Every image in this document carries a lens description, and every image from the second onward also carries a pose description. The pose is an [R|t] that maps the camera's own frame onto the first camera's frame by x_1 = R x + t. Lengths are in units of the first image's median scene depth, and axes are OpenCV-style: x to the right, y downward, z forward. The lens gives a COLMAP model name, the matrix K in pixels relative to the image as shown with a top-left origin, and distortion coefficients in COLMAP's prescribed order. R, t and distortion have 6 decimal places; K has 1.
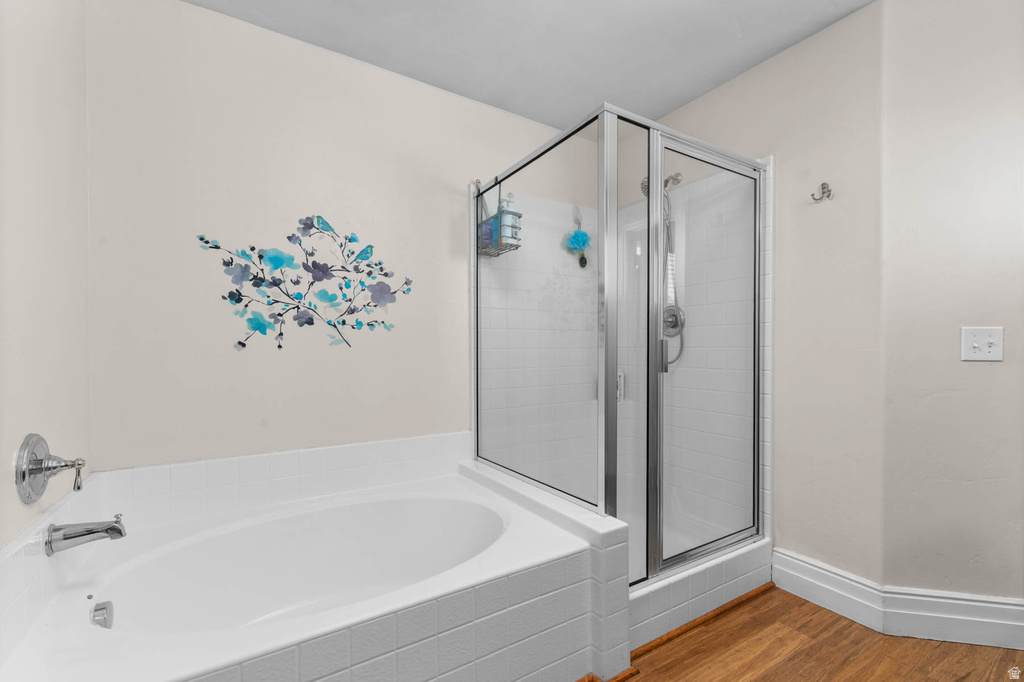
lens RADIAL K [[442.1, 0, 511.0], [0, 442.1, 345.5], [0, 0, 1]] dist [-0.001318, -0.000444]
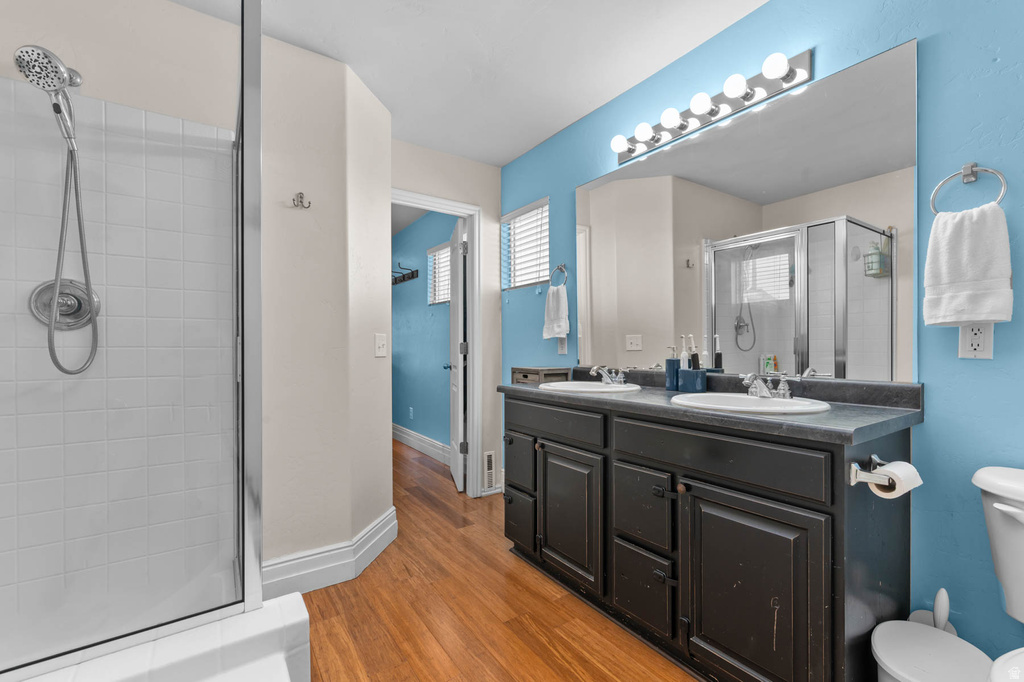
lens RADIAL K [[442.1, 0, 510.9], [0, 442.1, 347.2], [0, 0, 1]] dist [-0.001318, -0.000444]
pose [[-0.053316, 0.007379, 0.998550, -0.422536], [-0.001722, 0.999971, -0.007481, 0.012921], [-0.998576, -0.002118, -0.053302, 0.628110]]
